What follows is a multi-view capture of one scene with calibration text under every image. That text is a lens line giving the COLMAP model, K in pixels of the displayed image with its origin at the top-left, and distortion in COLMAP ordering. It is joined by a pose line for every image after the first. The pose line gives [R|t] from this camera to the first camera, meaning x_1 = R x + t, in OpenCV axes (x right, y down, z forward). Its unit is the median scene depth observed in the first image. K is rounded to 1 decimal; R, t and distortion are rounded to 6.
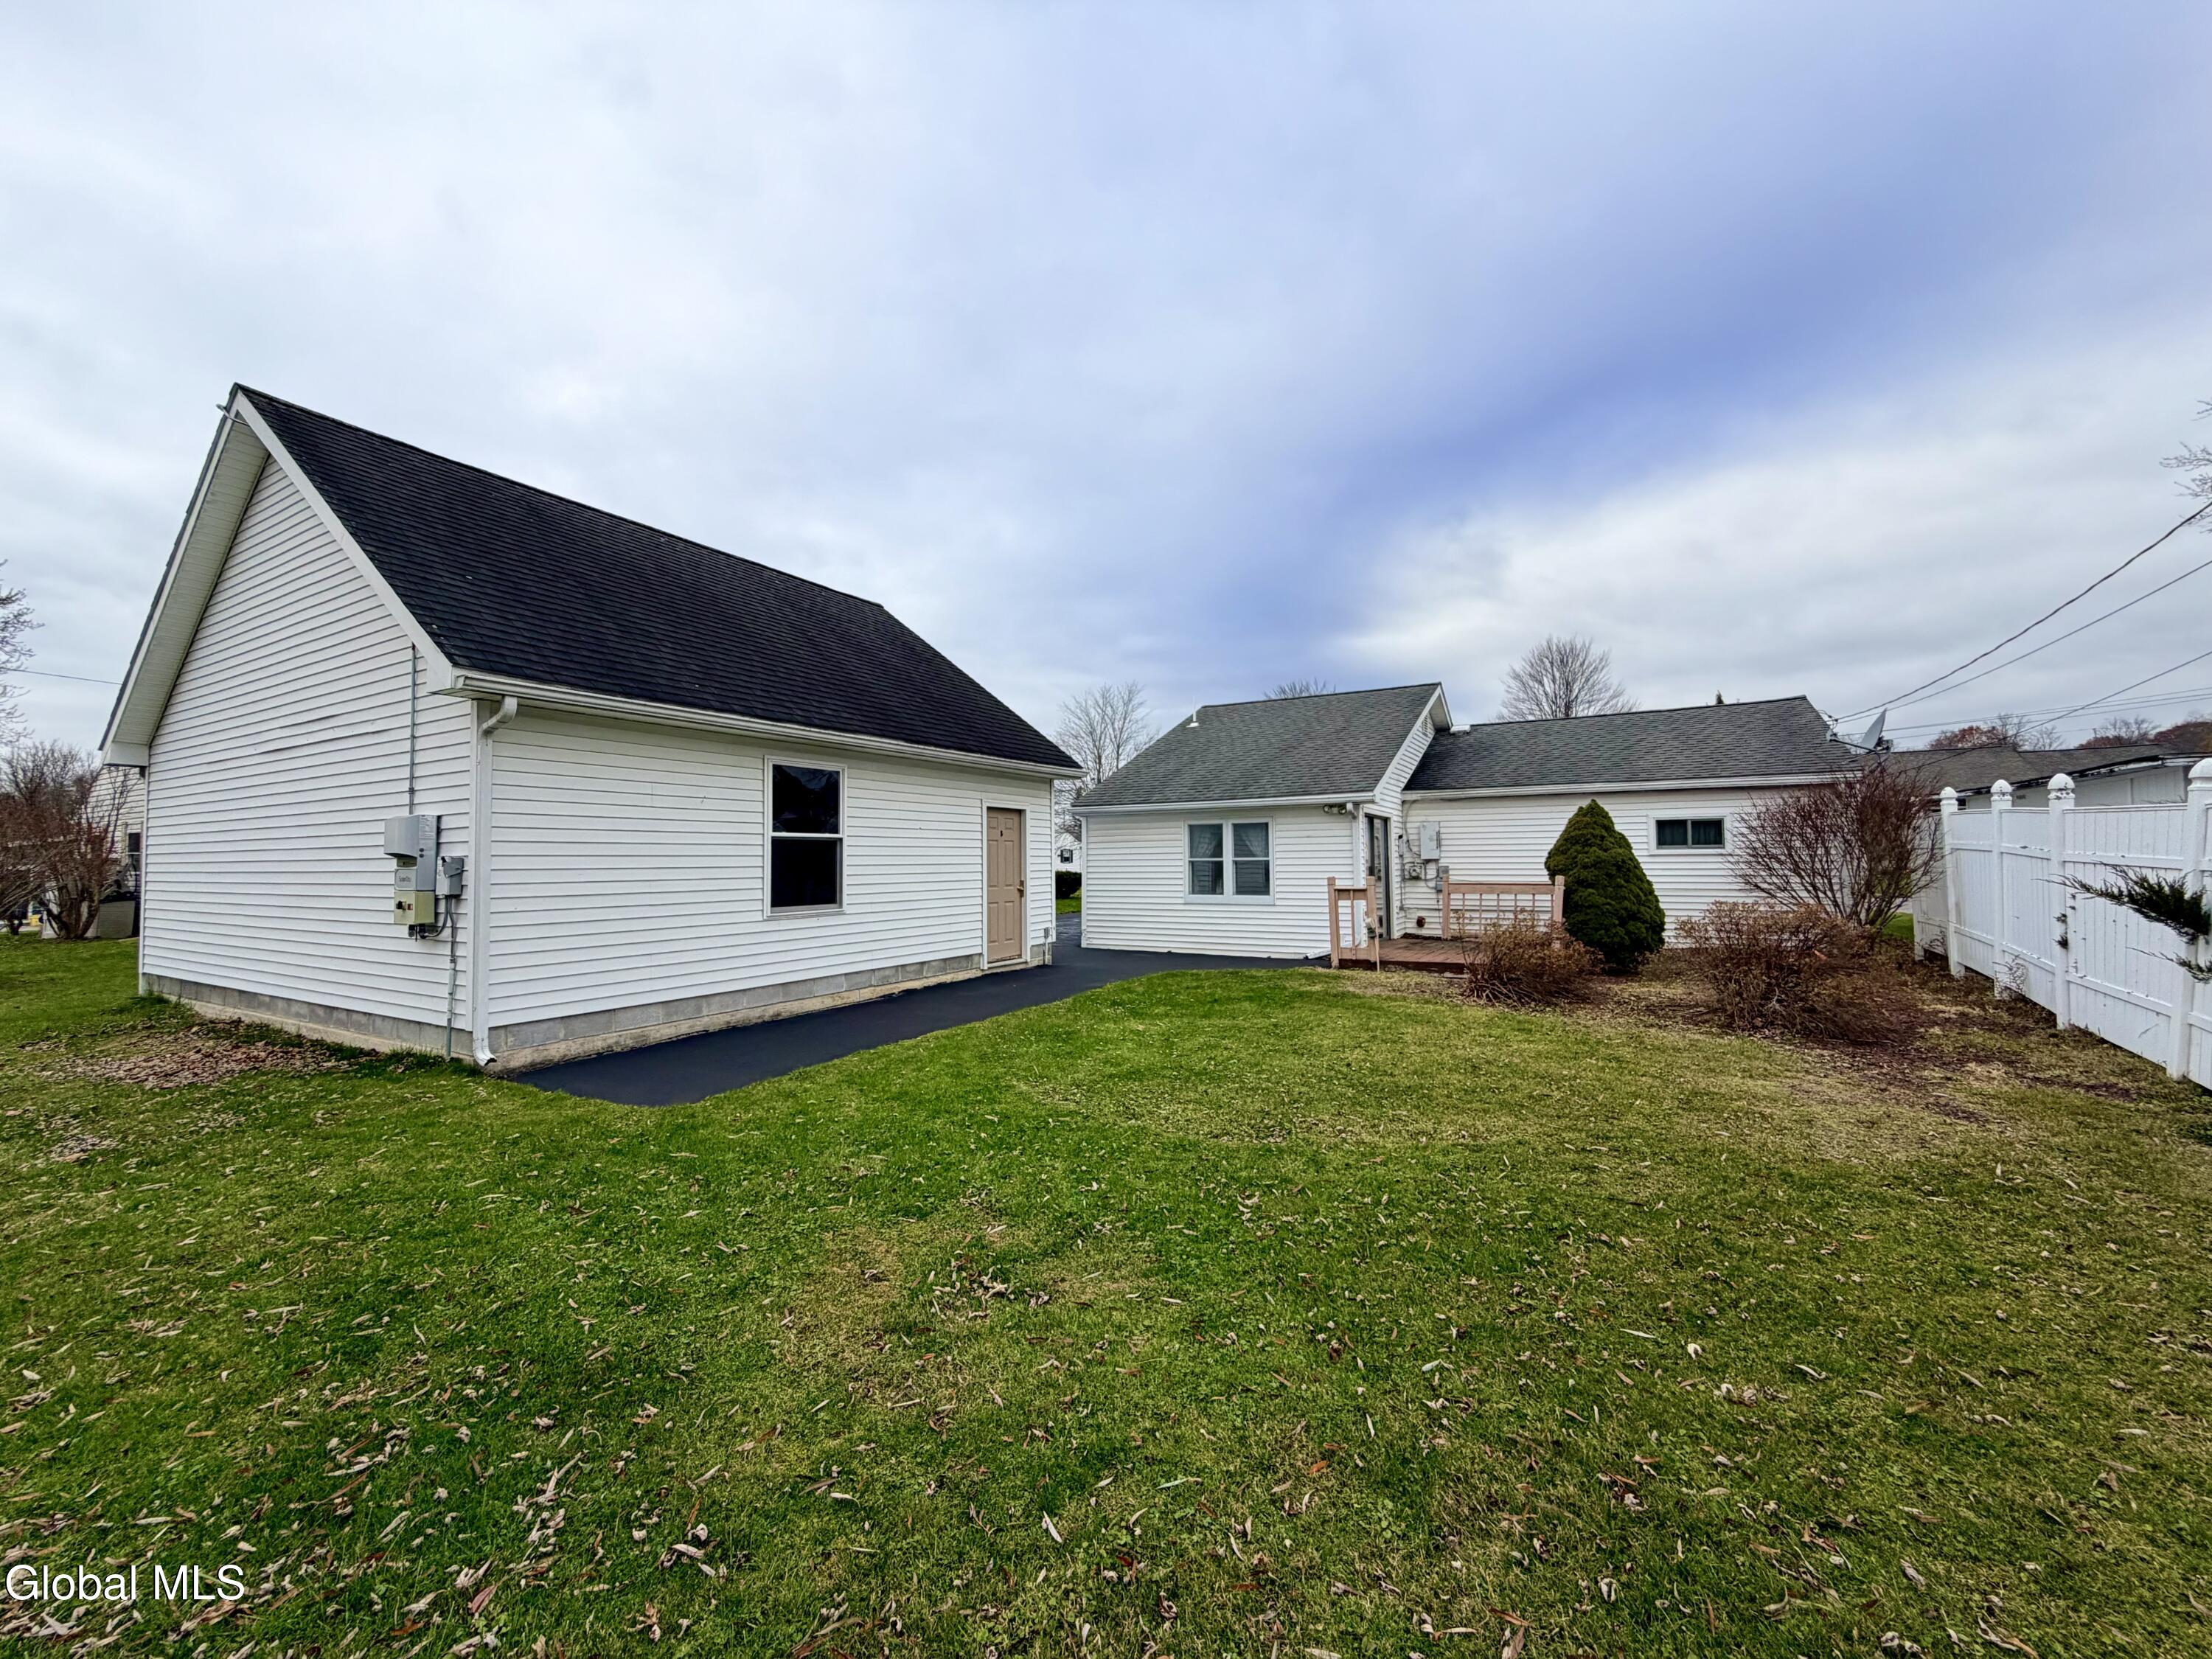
lens RADIAL K [[883.4, 0, 1104.1], [0, 883.4, 824.1], [0, 0, 1]] dist [0.002966, 0.000008]
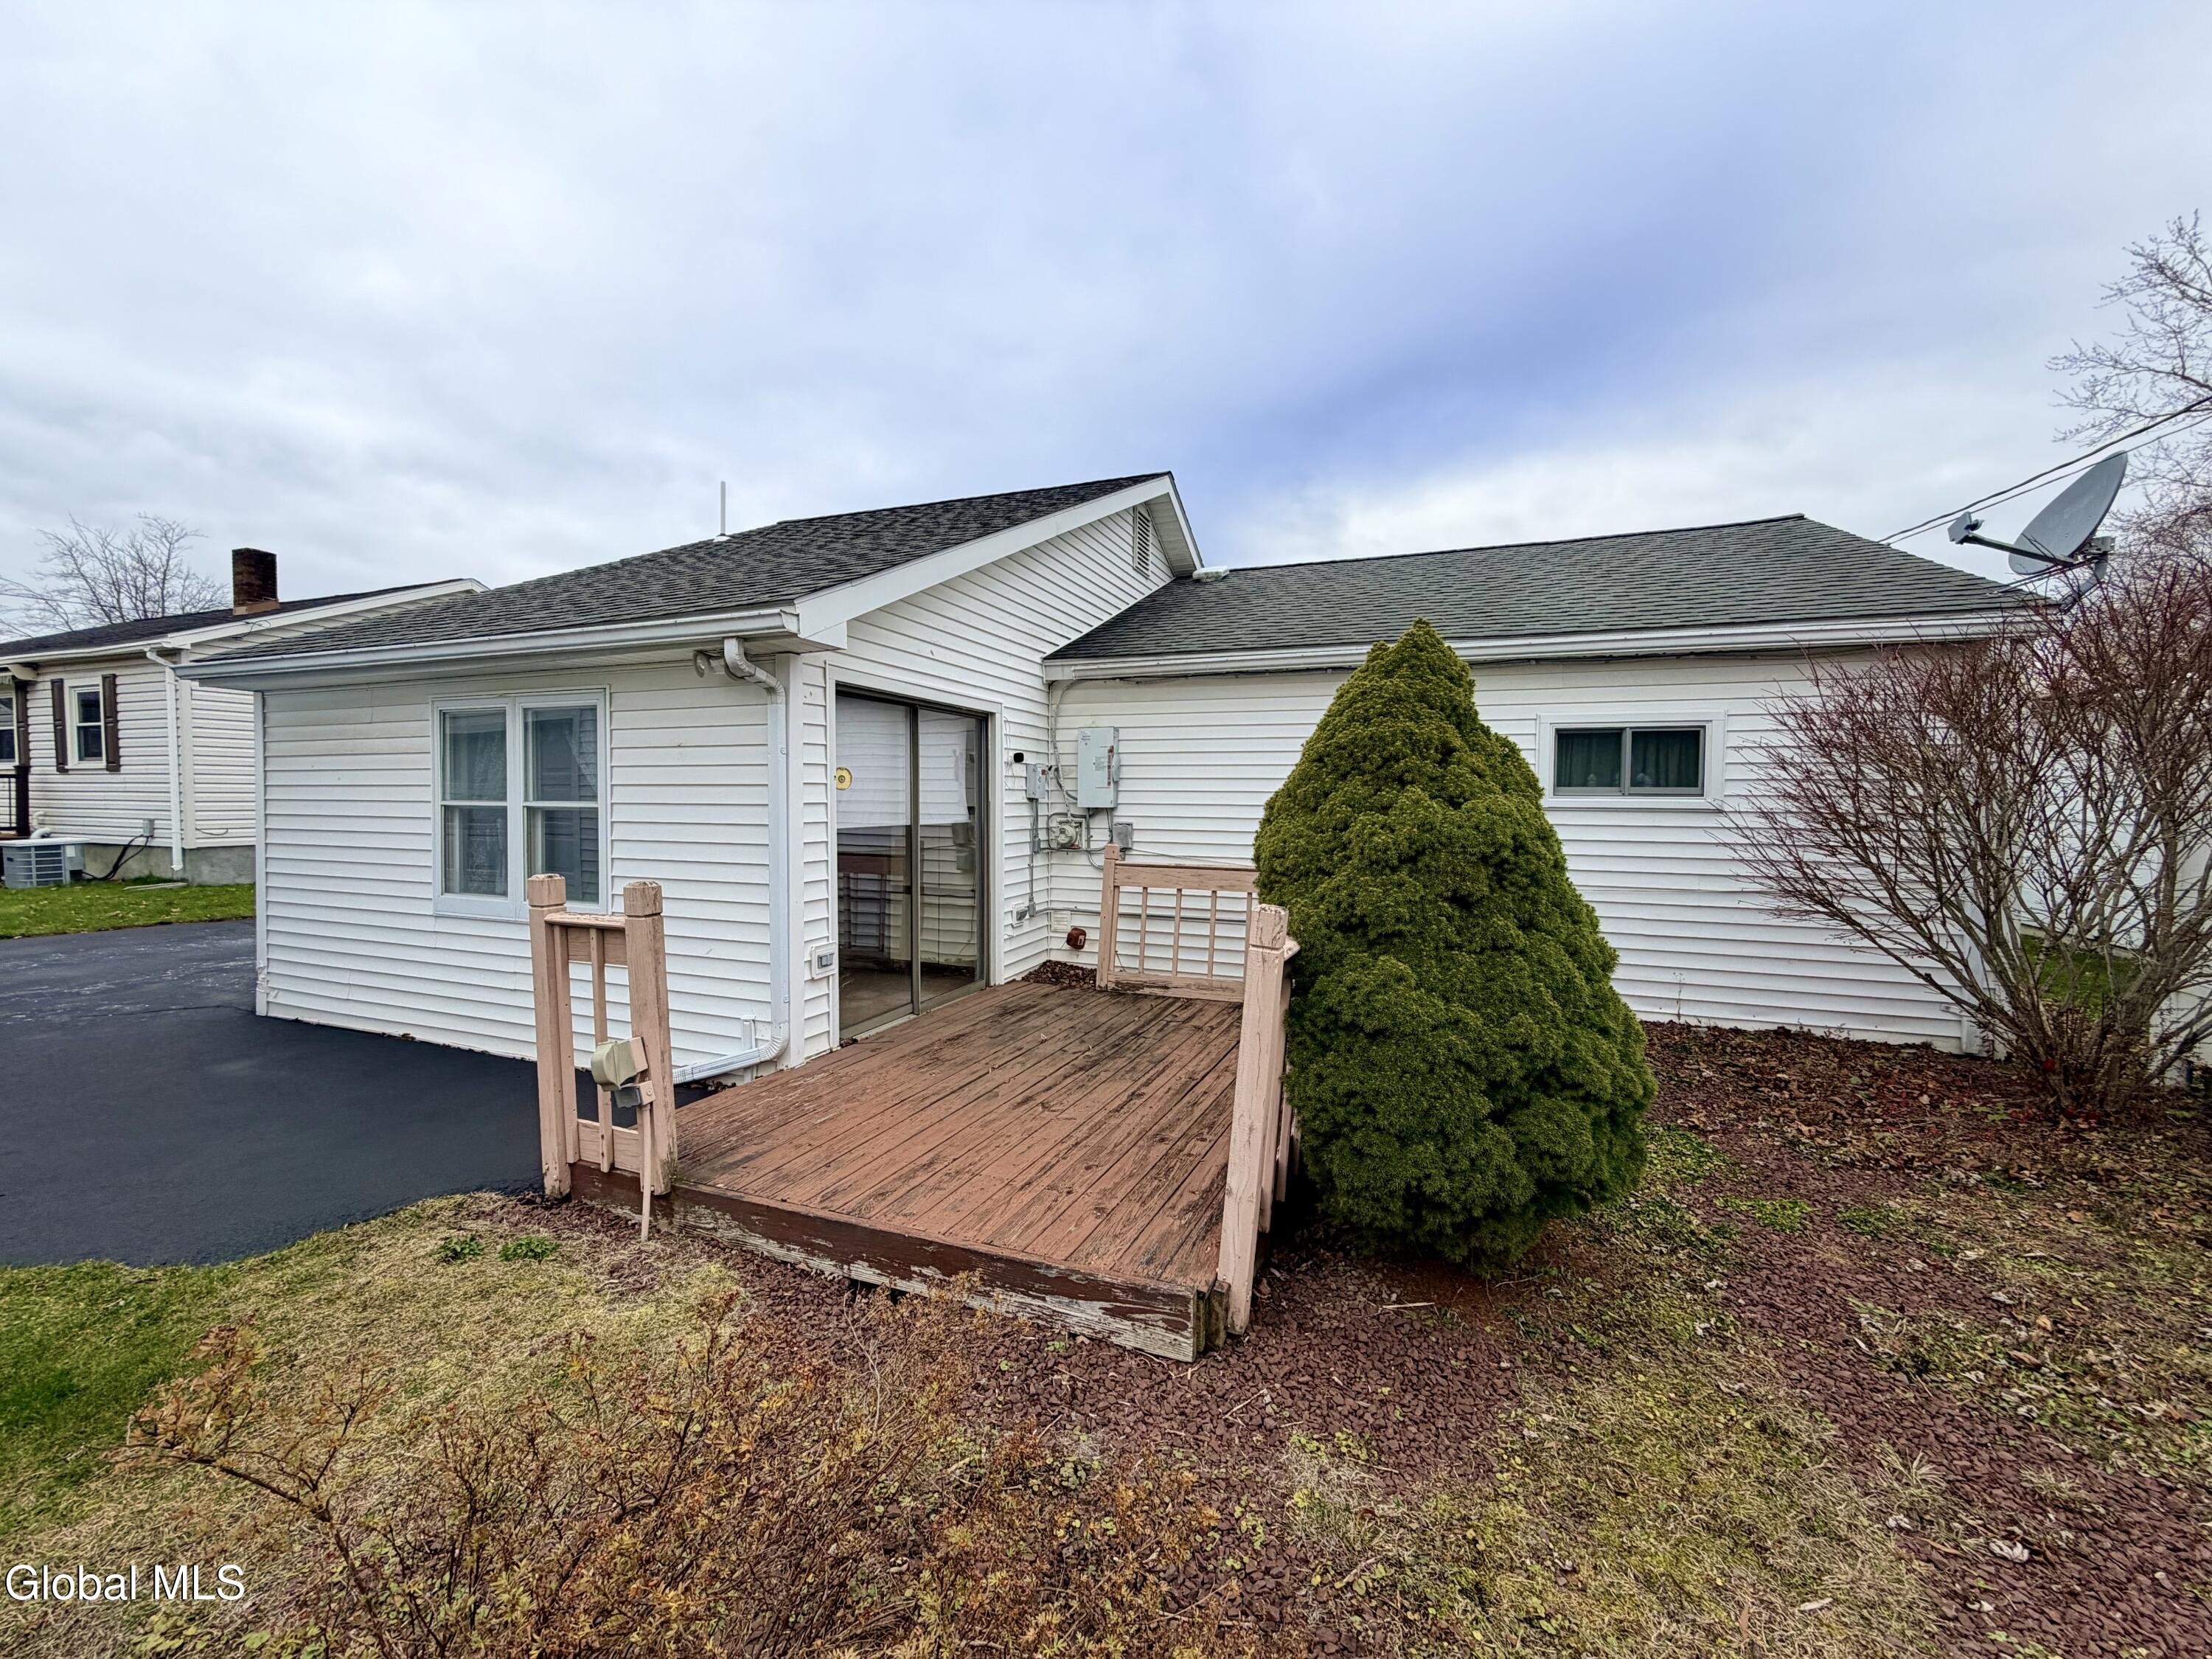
lens RADIAL K [[883.4, 0, 1105.4], [0, 883.4, 831.3], [0, 0, 1]] dist [0.002966, 0.000008]
pose [[0.987521, 0.009014, 0.157232, 0.340724], [-0.021912, 0.996515, 0.080490, 0.015971], [-0.155958, -0.082931, 0.984276, 0.608557]]
